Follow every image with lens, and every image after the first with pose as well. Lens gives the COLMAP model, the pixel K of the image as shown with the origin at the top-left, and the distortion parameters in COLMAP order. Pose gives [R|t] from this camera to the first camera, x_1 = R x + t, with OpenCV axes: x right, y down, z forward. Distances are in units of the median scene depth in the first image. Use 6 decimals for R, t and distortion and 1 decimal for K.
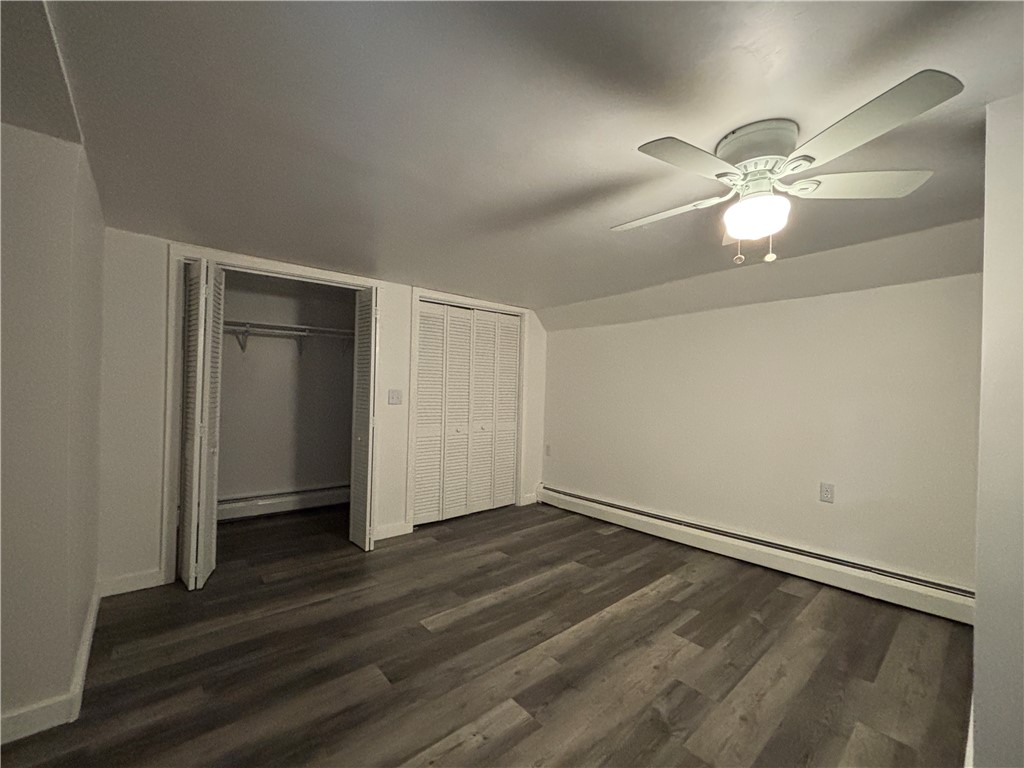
lens RADIAL K [[413.3, 0, 512.0], [0, 413.3, 384.0], [0, 0, 1]] dist [0.003751, 0.000301]
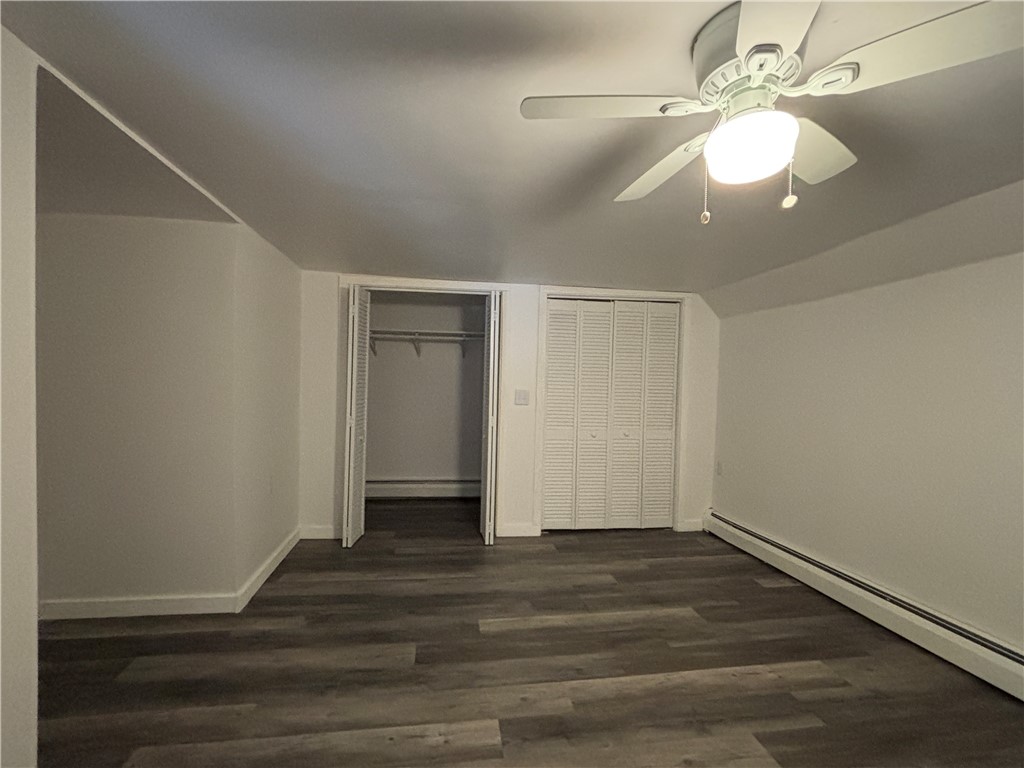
lens RADIAL K [[449.7, 0, 512.0], [0, 449.7, 384.0], [0, 0, 1]] dist [-0.000246, 0.003388]
pose [[0.849457, 0.005040, -0.527634, 0.344295], [-0.001791, 0.999976, 0.006669, -0.010618], [0.527655, -0.004720, 0.849445, 0.087042]]
